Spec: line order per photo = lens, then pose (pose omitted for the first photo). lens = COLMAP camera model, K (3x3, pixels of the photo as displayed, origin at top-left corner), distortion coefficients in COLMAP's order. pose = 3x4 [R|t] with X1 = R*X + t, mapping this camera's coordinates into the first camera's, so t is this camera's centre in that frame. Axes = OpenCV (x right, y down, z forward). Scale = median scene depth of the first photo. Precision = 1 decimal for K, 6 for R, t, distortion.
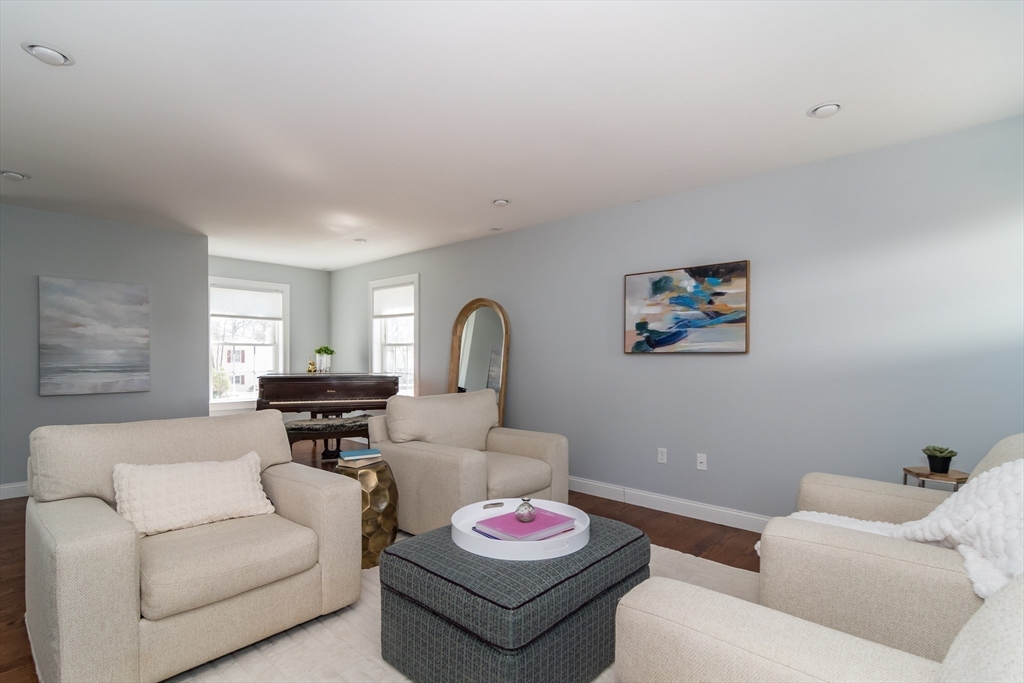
lens RADIAL K [[492.5, 0, 508.8], [0, 492.5, 346.0], [0, 0, 1]] dist [-0.001456, 0.000856]
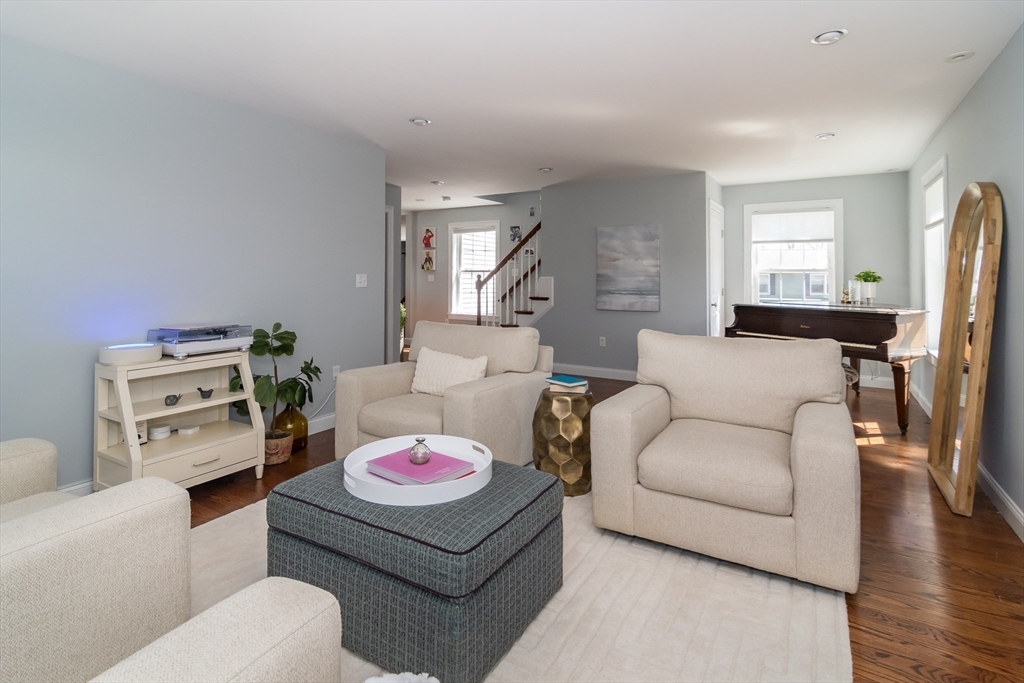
lens RADIAL K [[492.5, 0, 523.7], [0, 492.5, 320.6], [0, 0, 1]] dist [-0.001456, 0.000856]
pose [[0.194414, 0.082533, -0.977441, 0.418785], [0.015025, 0.996087, 0.087096, 0.003365], [0.980805, -0.031619, 0.192413, 0.444442]]
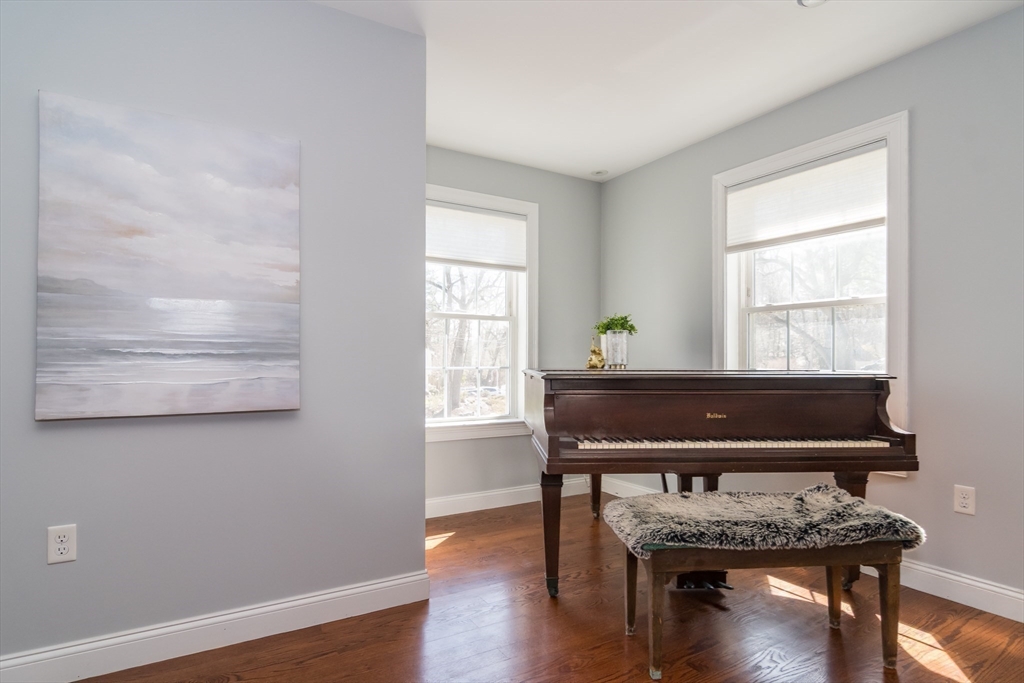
lens RADIAL K [[545.2, 0, 515.3], [0, 545.2, 339.5], [0, 0, 1]] dist [-0.011115, -0.000033]
pose [[0.958972, -0.008335, -0.283379, -0.453367], [0.004228, 0.999877, -0.015099, 0.044826], [0.283470, 0.013281, 0.958889, 0.646556]]
